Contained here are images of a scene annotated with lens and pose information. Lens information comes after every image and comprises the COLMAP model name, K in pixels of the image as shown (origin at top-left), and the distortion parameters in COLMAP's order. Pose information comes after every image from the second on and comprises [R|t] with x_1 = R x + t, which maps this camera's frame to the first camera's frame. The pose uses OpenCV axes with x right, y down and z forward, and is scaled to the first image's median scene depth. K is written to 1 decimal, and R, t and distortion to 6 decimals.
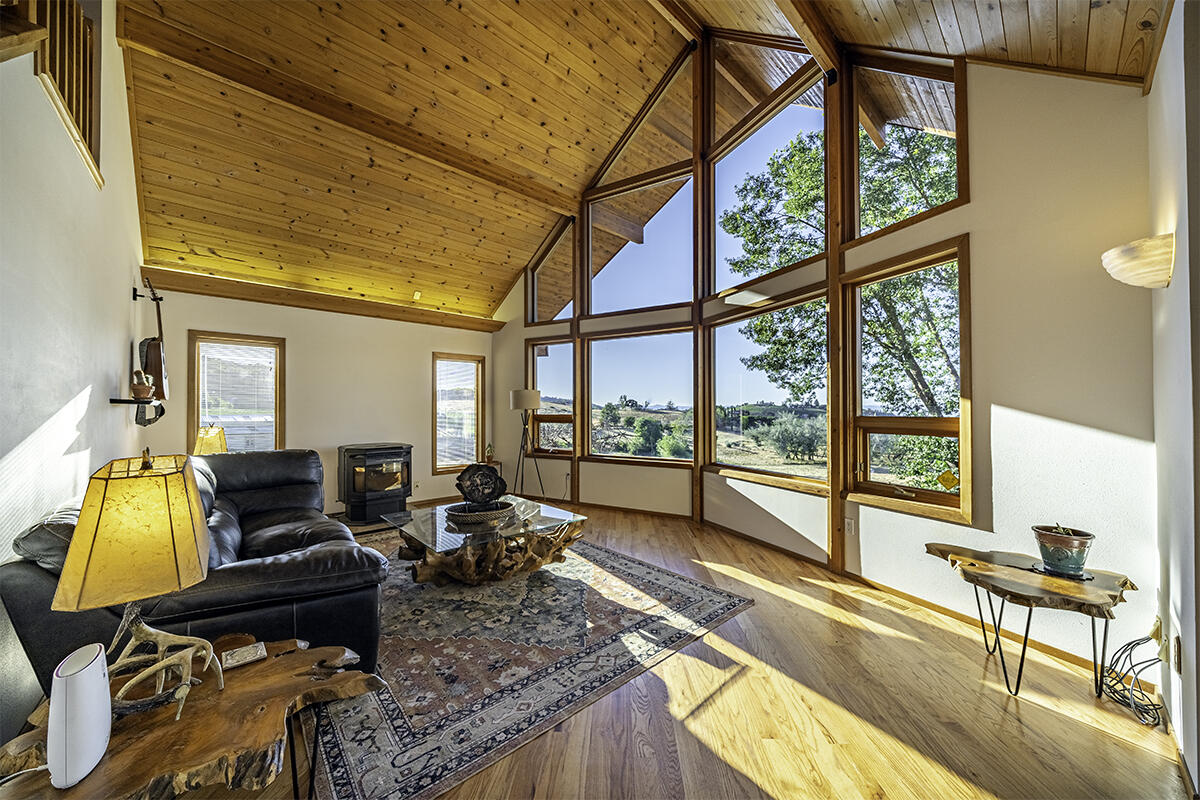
lens RADIAL K [[409.2, 0, 626.4], [0, 409.2, 402.7], [0, 0, 1]] dist [0.000144, -0.000051]
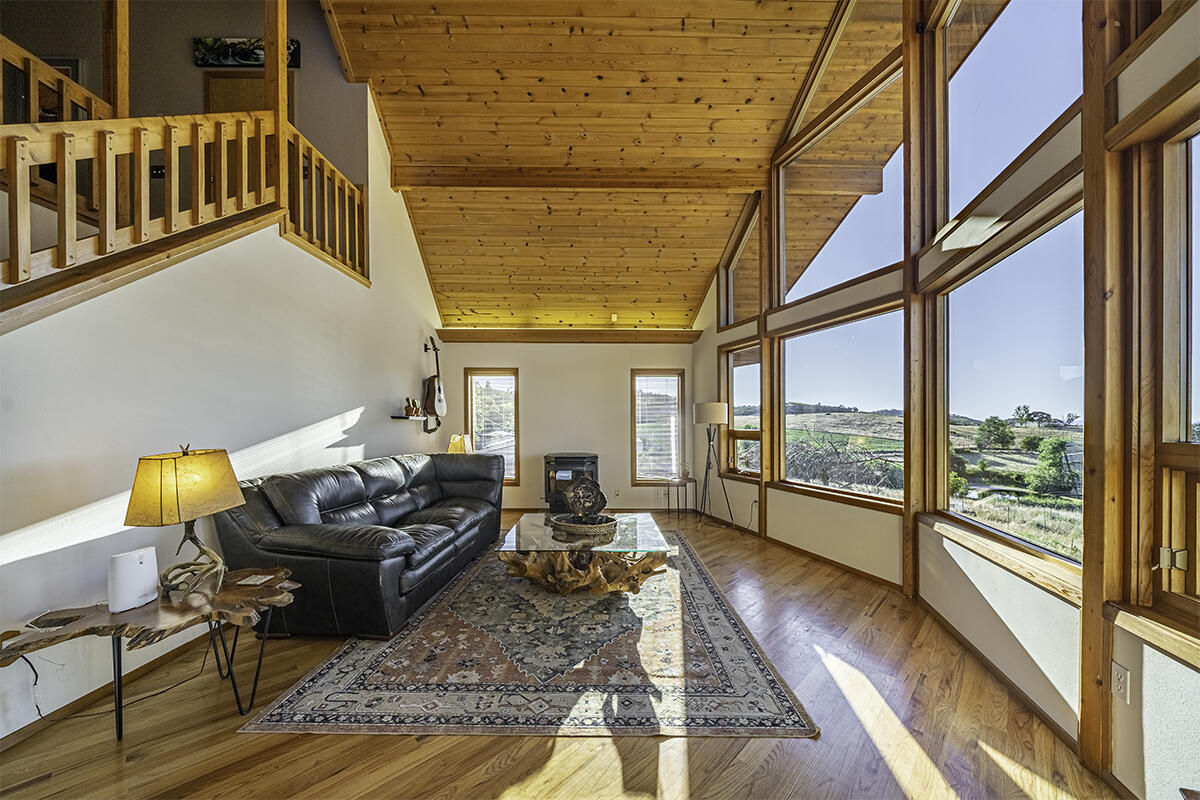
lens RADIAL K [[431.1, 0, 601.6], [0, 431.1, 425.3], [0, 0, 1]] dist [-0.001002, -0.000276]
pose [[0.741186, 0.007061, -0.671263, 0.268497], [0.005162, 0.999855, 0.016218, 0.002738], [0.671280, -0.015486, 0.741042, 0.161560]]
